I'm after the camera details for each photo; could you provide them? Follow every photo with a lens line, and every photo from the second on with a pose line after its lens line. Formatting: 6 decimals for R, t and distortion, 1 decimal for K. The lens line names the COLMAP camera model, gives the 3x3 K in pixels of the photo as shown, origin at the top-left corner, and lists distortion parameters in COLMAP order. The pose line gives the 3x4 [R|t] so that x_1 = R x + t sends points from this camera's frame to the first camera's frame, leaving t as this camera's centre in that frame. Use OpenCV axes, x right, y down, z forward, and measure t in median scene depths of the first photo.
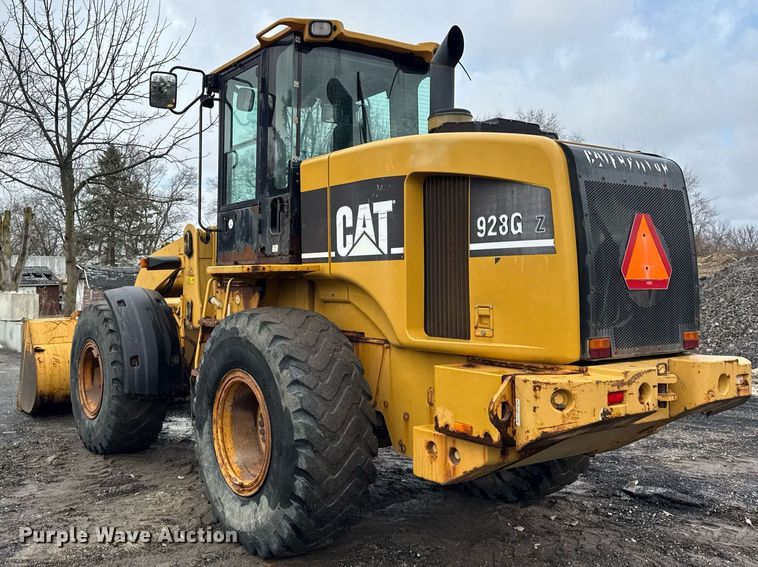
lens RADIAL K [[548.4, 0, 379.0], [0, 548.4, 283.5], [0, 0, 1]] dist [0.045171, -0.002315]
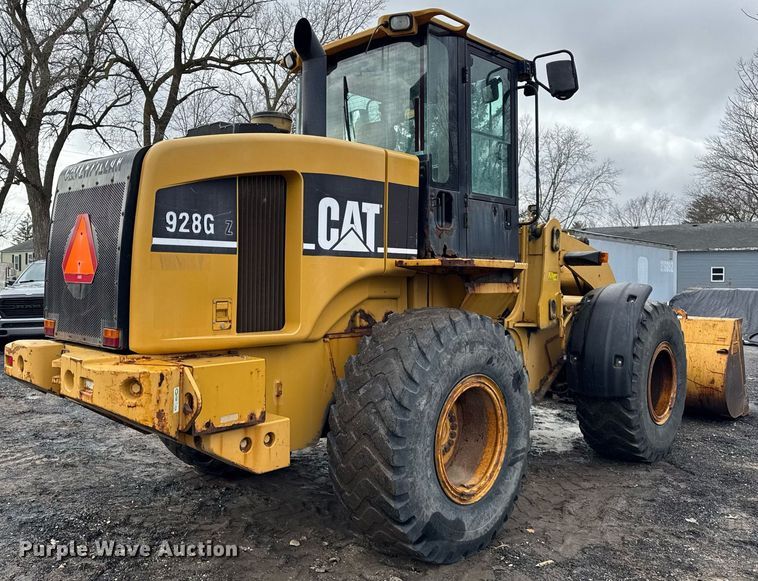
lens RADIAL K [[418.6, 0, 379.0], [0, 418.6, 279.3], [0, 0, 1]] dist [-0.000330, 0.000026]
pose [[0.203757, 0.002667, 0.979018, -0.753051], [-0.001057, 0.999996, -0.002504, 0.002450], [-0.979021, -0.000525, 0.203759, 0.768166]]
